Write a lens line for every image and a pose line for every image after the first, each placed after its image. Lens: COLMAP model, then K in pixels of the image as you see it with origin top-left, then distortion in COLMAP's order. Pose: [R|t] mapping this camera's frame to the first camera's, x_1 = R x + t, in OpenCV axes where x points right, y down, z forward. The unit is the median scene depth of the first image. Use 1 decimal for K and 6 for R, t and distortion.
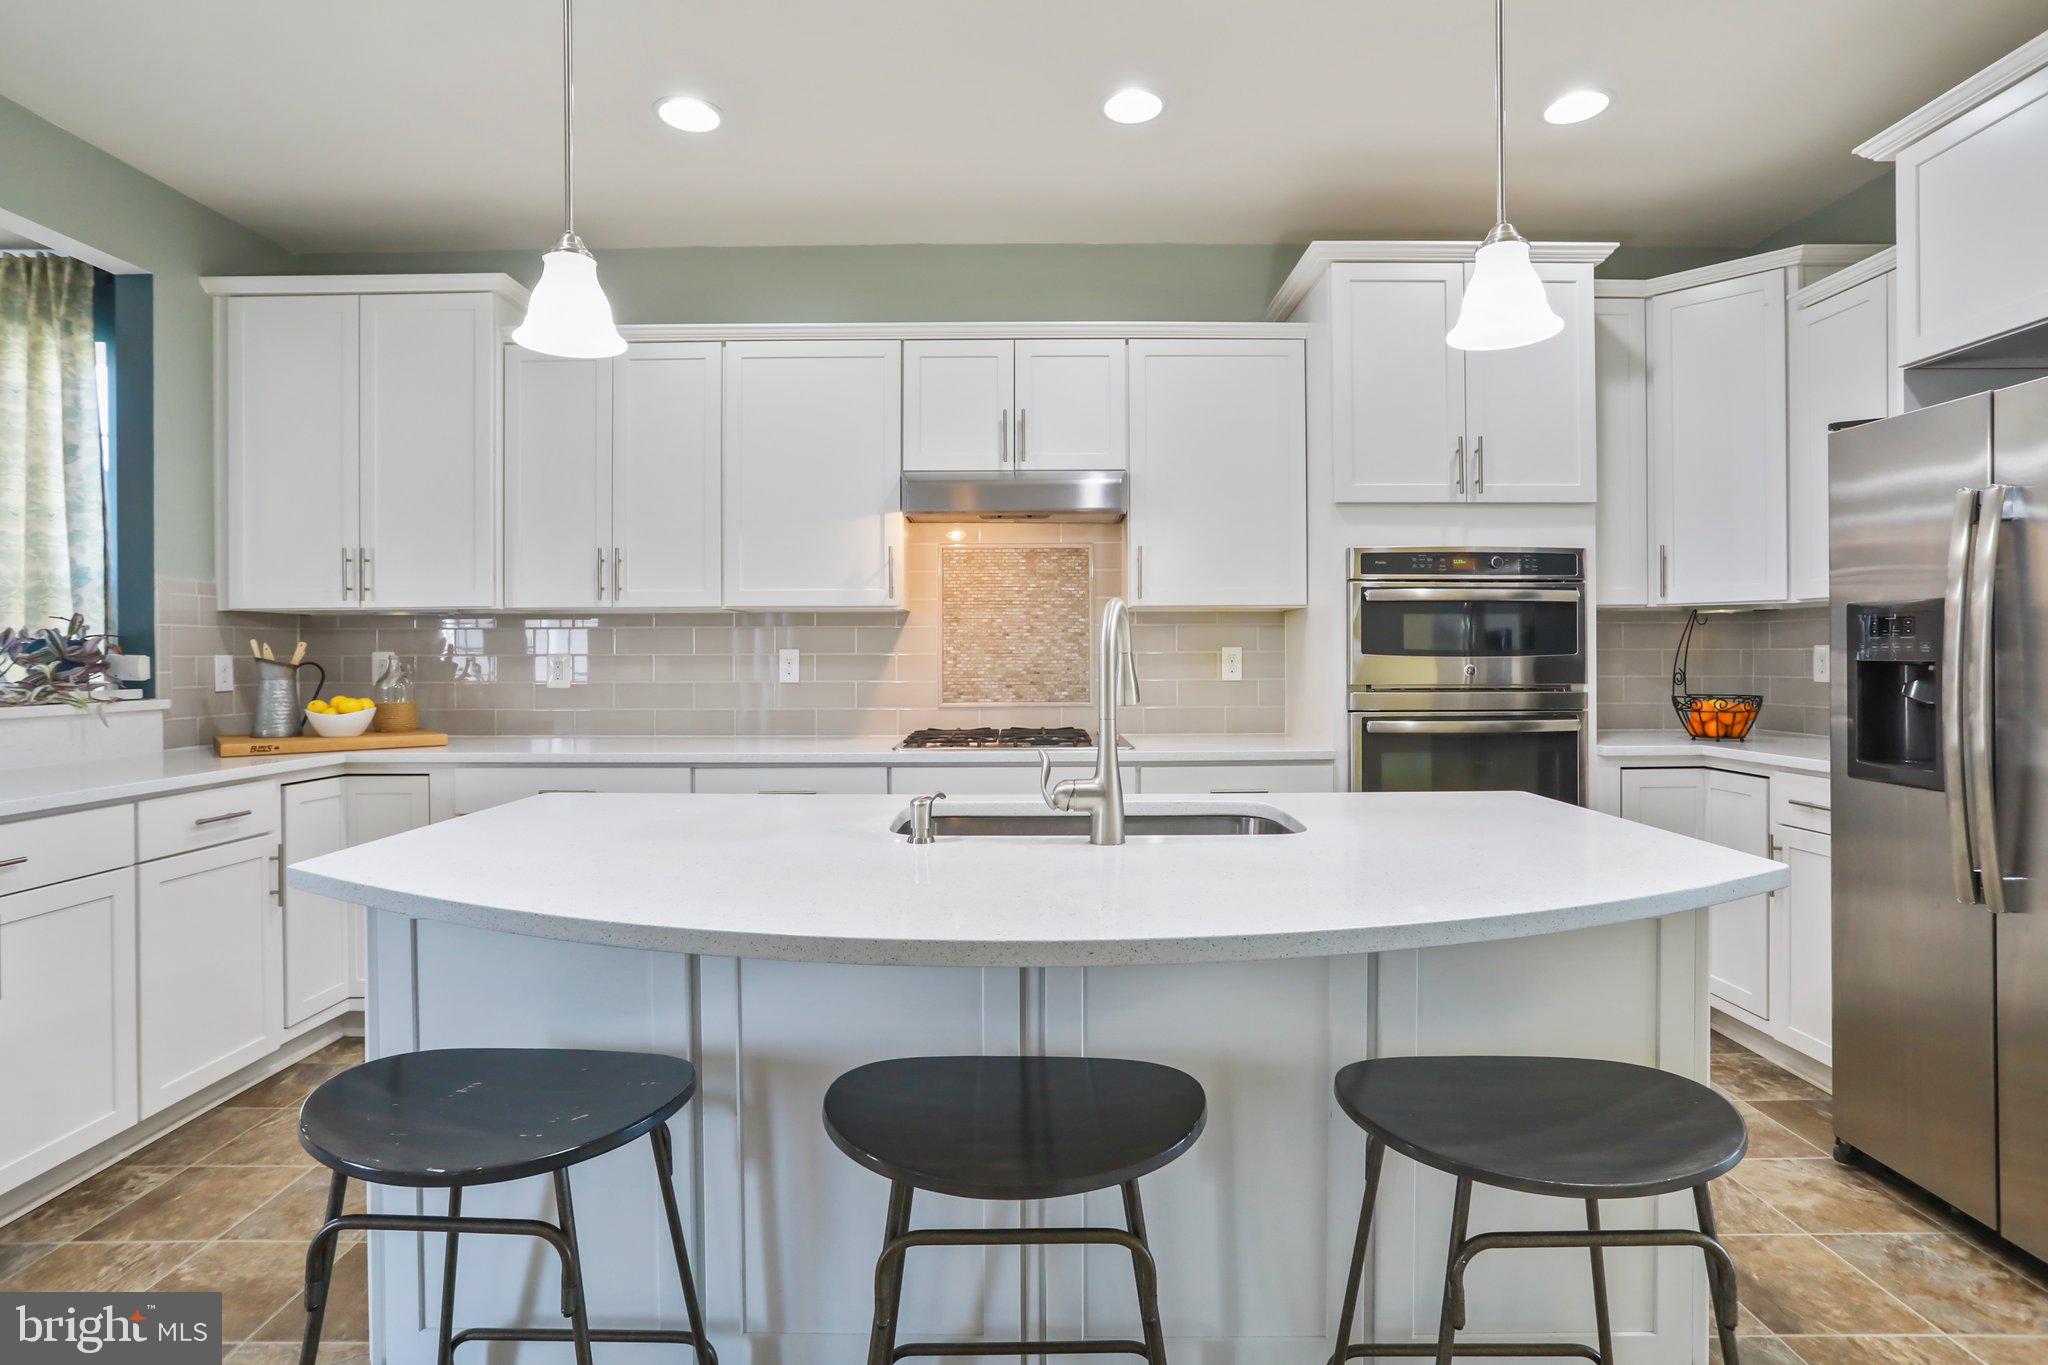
lens RADIAL K [[1003.0, 0, 1066.5], [0, 1003.0, 657.6], [0, 0, 1]] dist [-0.023908, 0.010506]
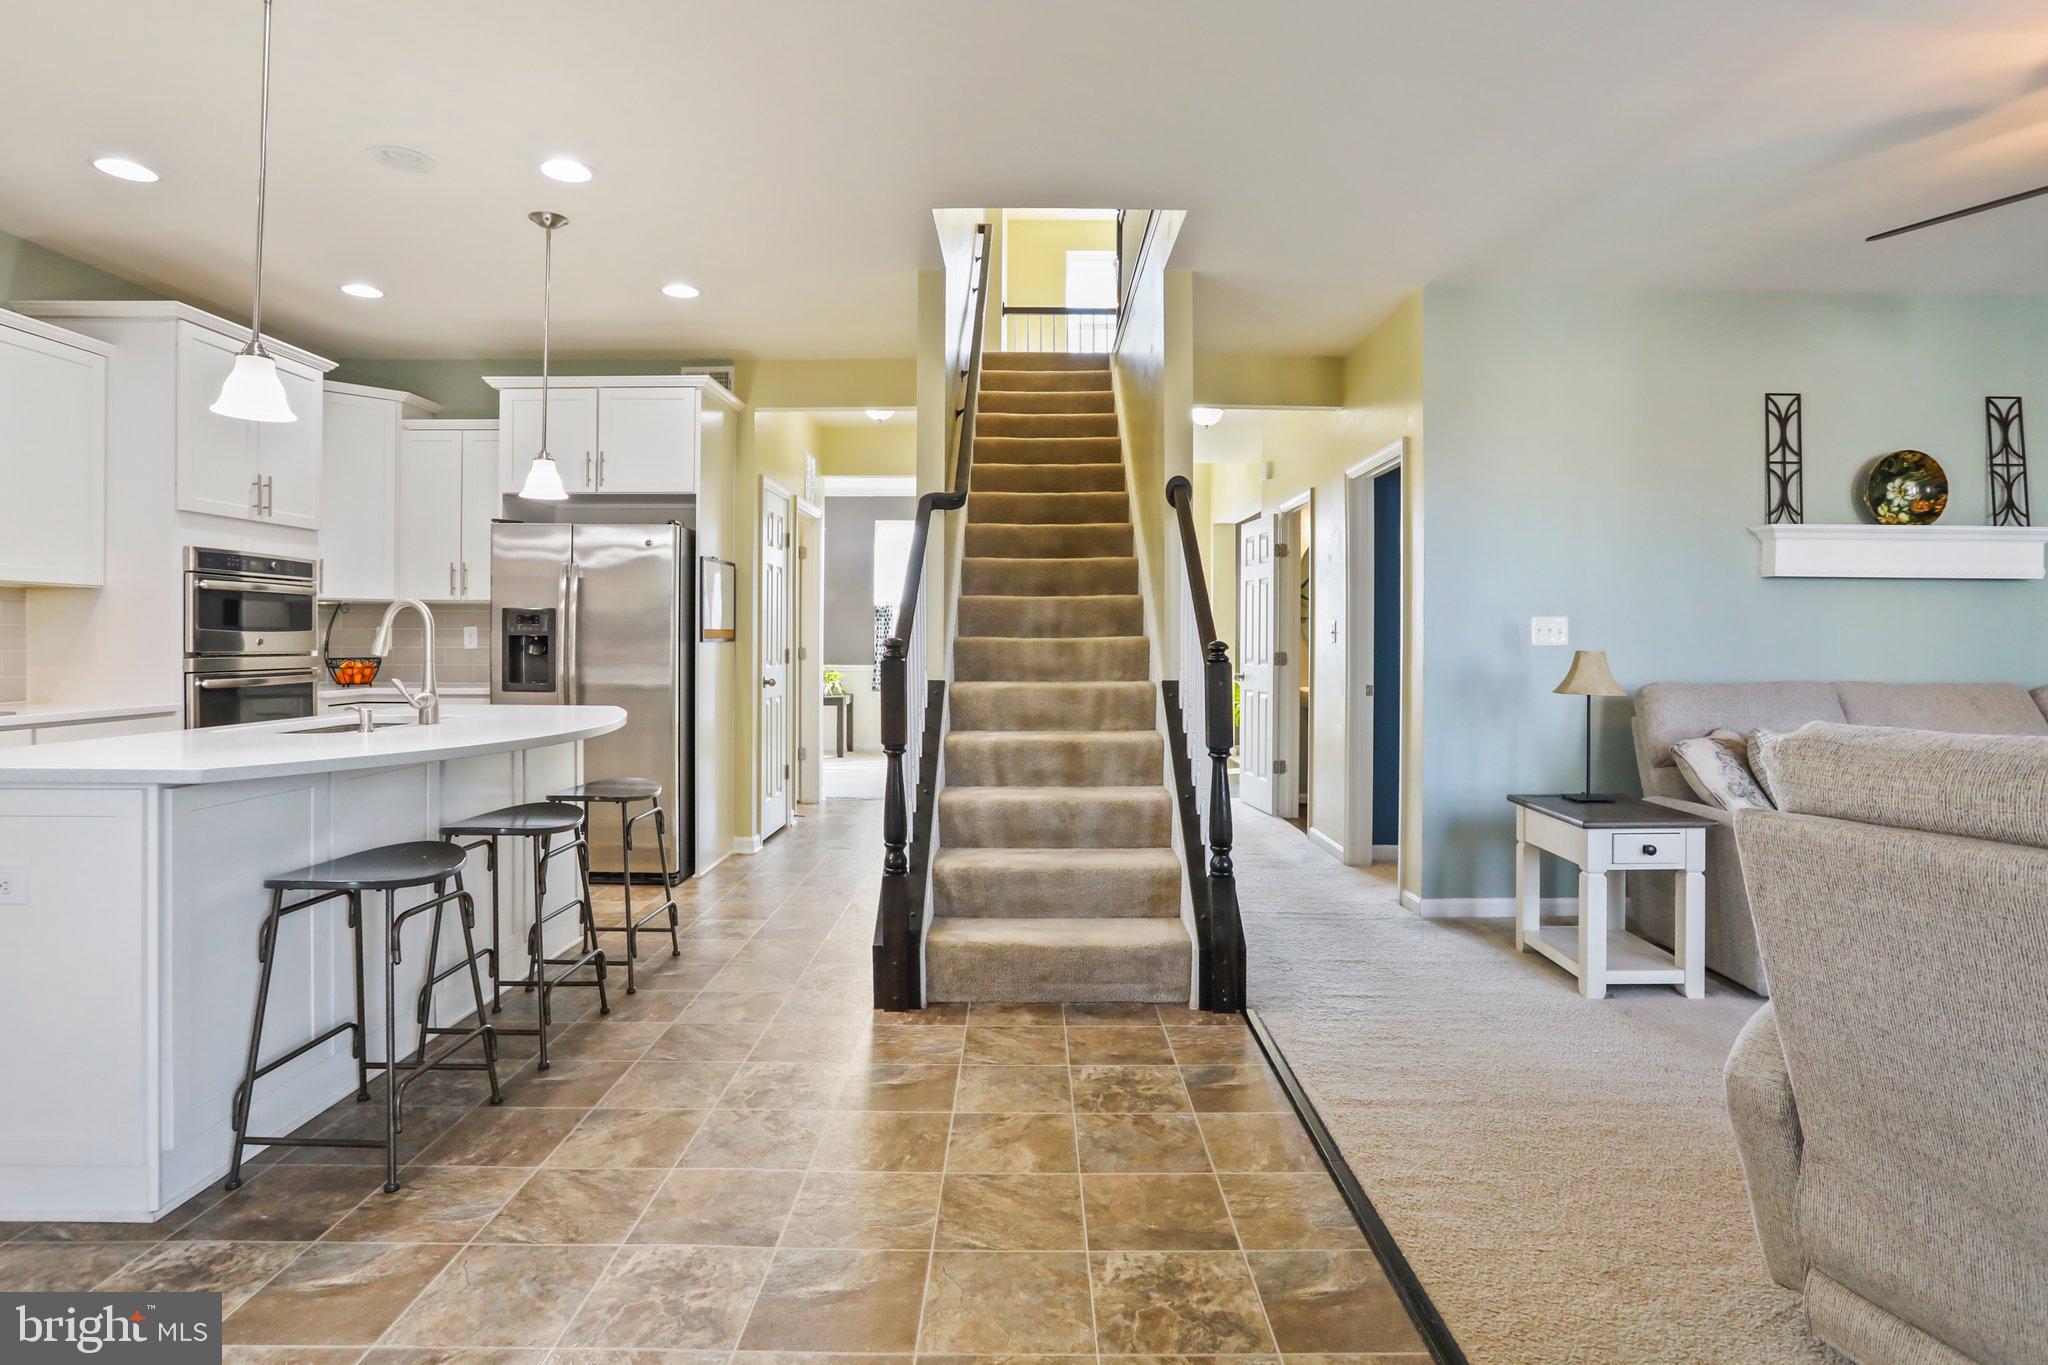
lens RADIAL K [[1036.8, 0, 1022.8], [0, 1036.8, 629.5], [0, 0, 1]] dist [-0.033342, 0.011223]
pose [[0.006688, 0.009071, 0.999936, -0.944775], [-0.001388, 0.999958, -0.009062, 0.006842], [-0.999977, -0.001327, 0.006701, -0.068491]]
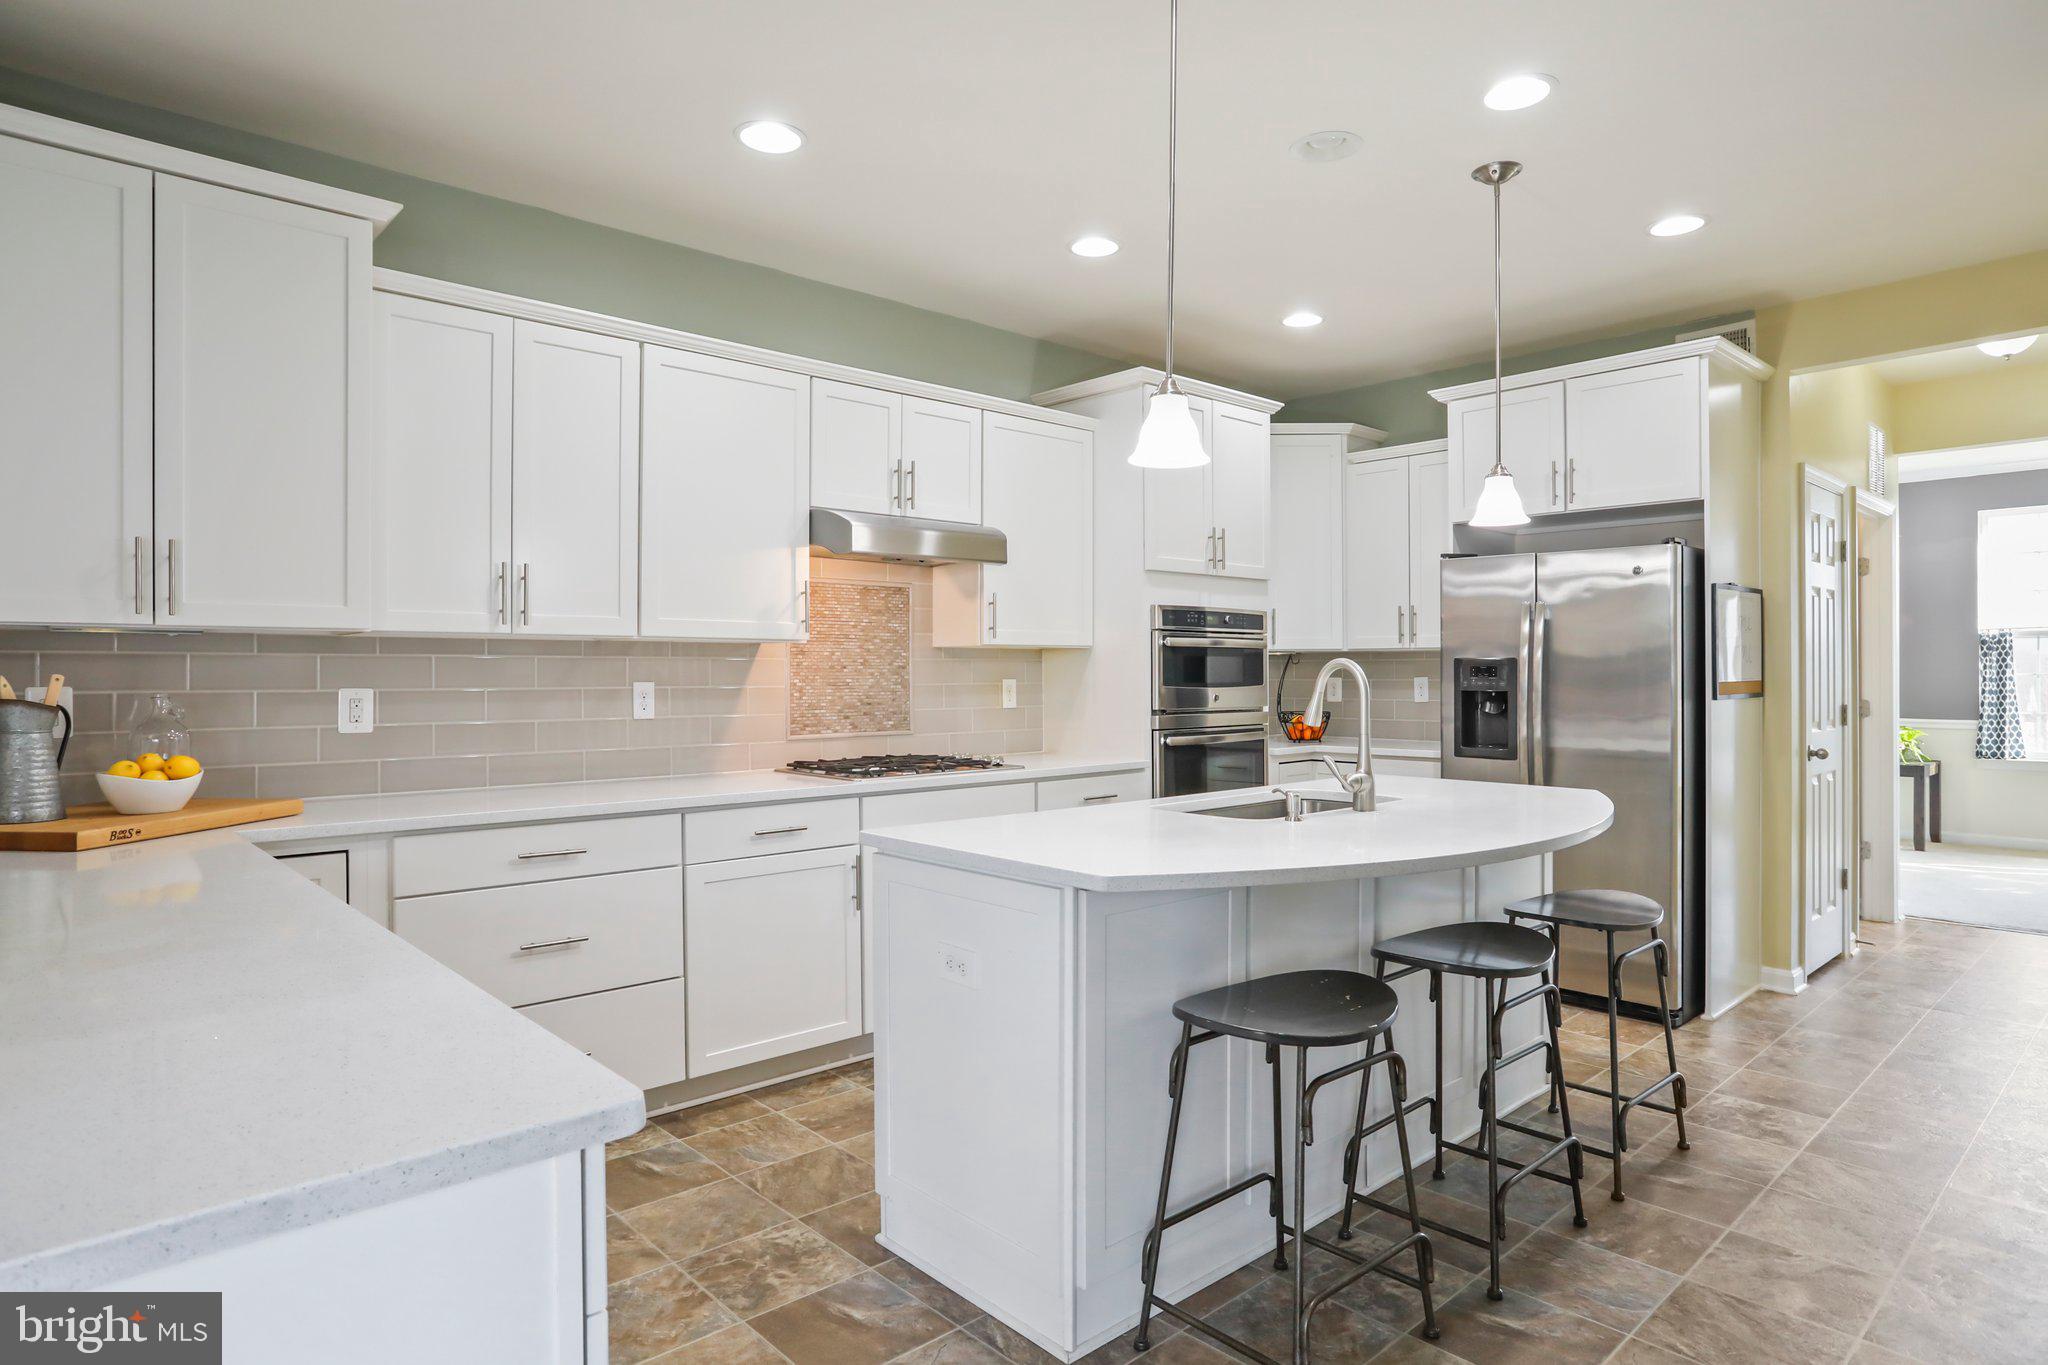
lens RADIAL K [[1142.9, 0, 1013.9], [0, 1142.9, 667.6], [0, 0, 1]] dist [-0.037559, 0.014853]
pose [[0.752249, 0.004244, 0.658865, -0.783360], [-0.000097, 0.999980, -0.006331, -0.017063], [-0.658879, 0.004699, 0.752234, 0.002737]]
